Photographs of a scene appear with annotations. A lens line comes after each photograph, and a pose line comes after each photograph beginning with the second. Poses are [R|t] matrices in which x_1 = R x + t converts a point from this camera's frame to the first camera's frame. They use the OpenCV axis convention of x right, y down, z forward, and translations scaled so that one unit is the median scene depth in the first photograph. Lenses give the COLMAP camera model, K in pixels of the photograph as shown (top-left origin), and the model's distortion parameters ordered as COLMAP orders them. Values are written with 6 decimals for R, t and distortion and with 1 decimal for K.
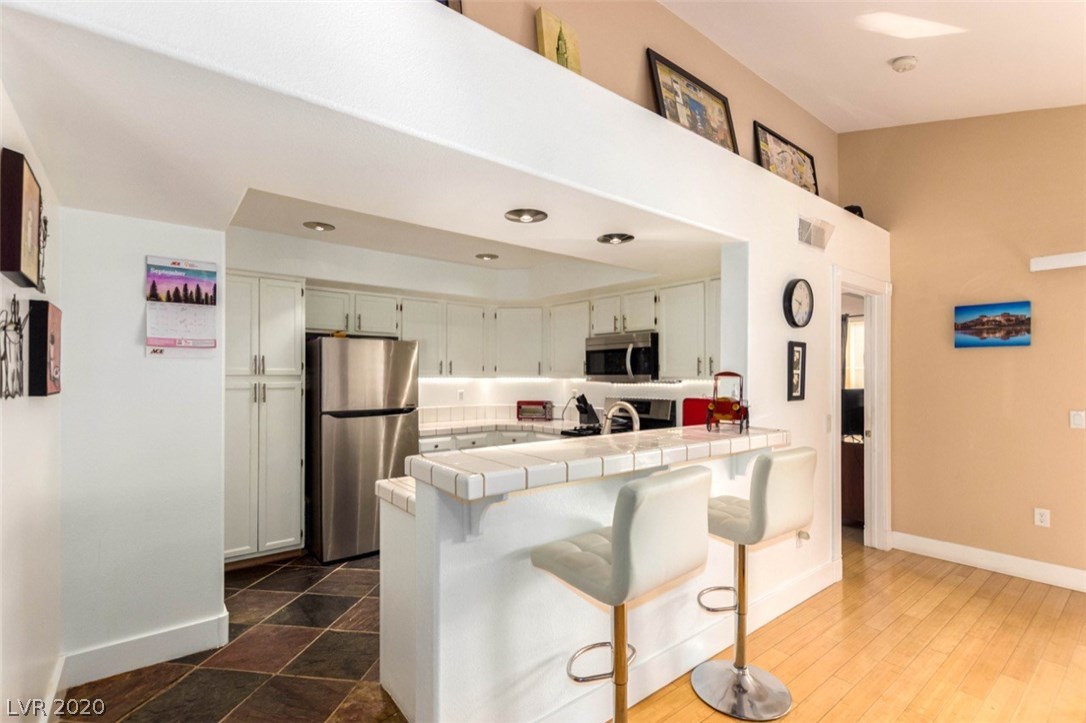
lens RADIAL K [[497.3, 0, 544.0], [0, 497.3, 372.2], [0, 0, 1]] dist [-0.003914, -0.000403]
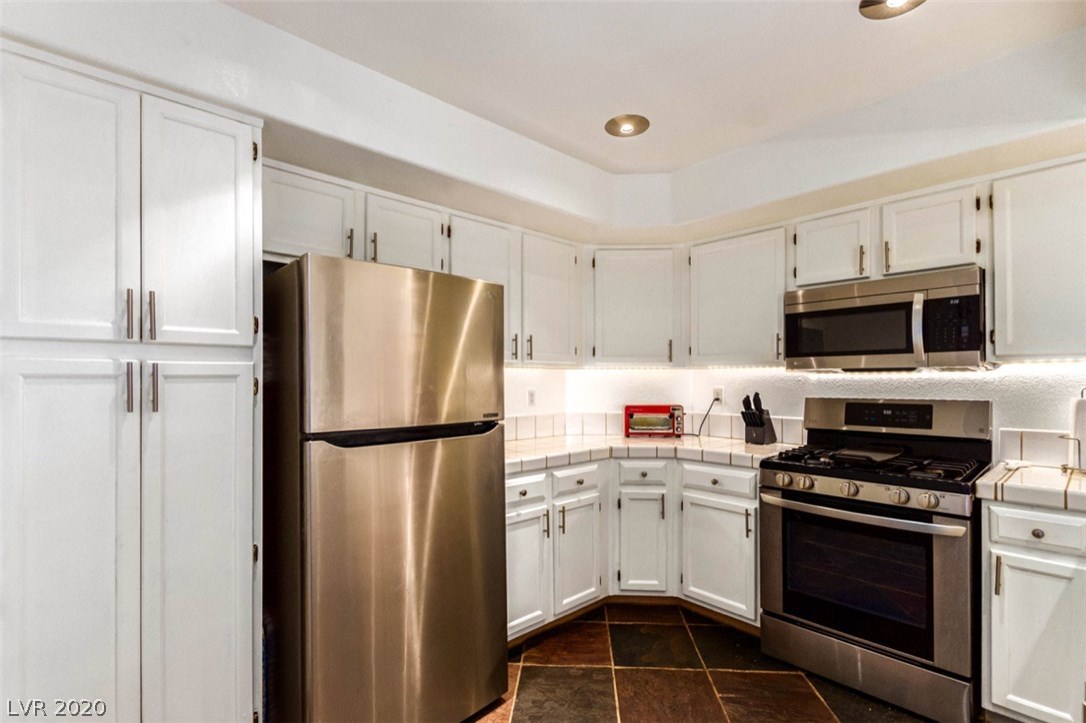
lens RADIAL K [[501.8, 0, 545.1], [0, 501.8, 381.1], [0, 0, 1]] dist [0.000945, 0.000035]
pose [[0.997690, -0.001687, 0.067906, -0.246573], [0.001124, 0.999965, 0.008337, 0.029208], [-0.067918, -0.008242, 0.997657, 0.508440]]
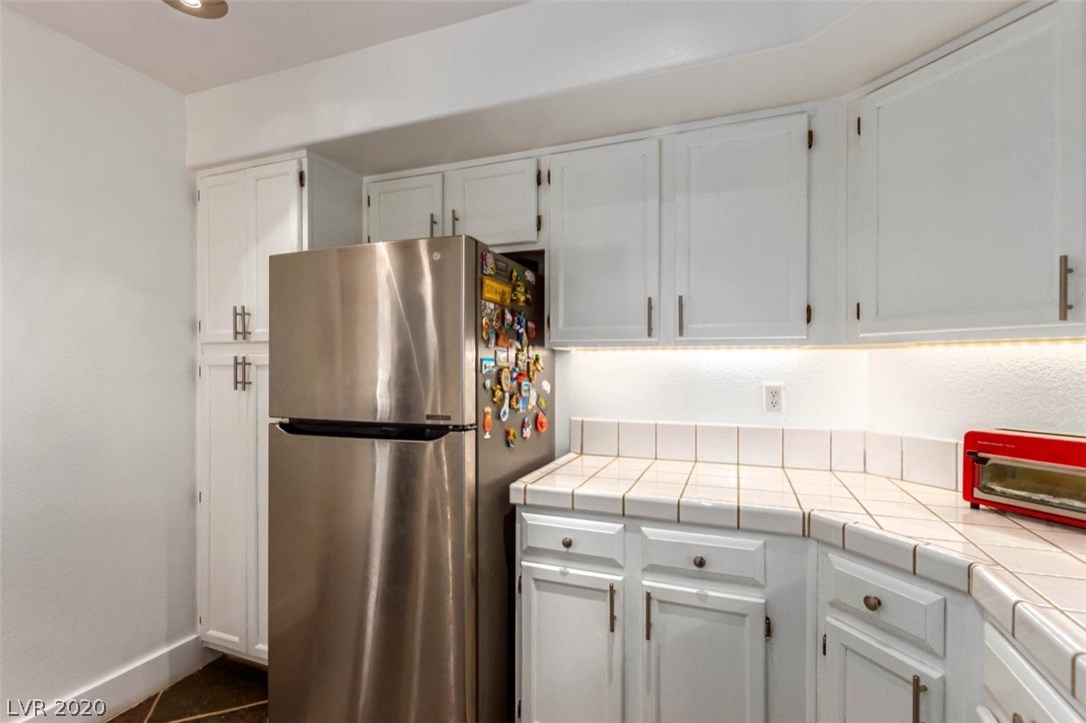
lens RADIAL K [[507.8, 0, 538.9], [0, 507.8, 364.6], [0, 0, 1]] dist [0.002047, 0.000092]
pose [[0.500317, 0.007115, -0.865813, 0.080819], [0.006293, 0.999910, 0.011853, 0.023951], [0.865819, -0.011379, 0.500227, 0.868191]]
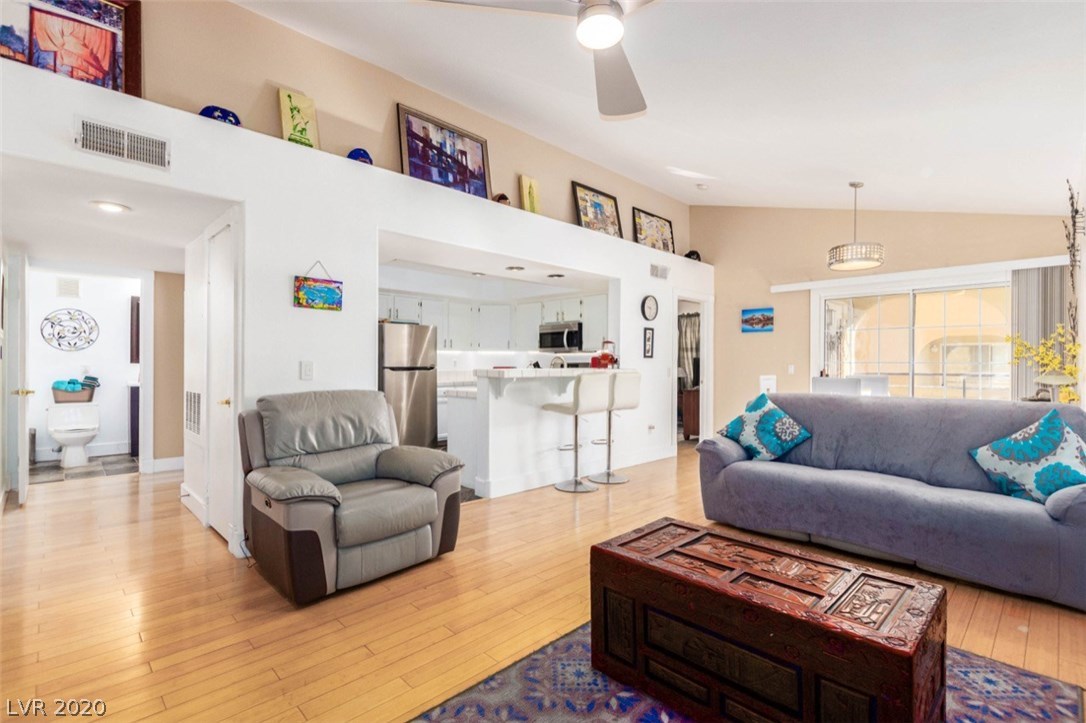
lens RADIAL K [[518.9, 0, 557.4], [0, 518.9, 366.0], [0, 0, 1]] dist [0.001379, 0.000255]
pose [[0.991597, 0.000697, 0.129366, -0.082530], [-0.001628, 0.999974, 0.007090, 0.055983], [-0.129358, -0.007241, 0.991572, -0.735054]]
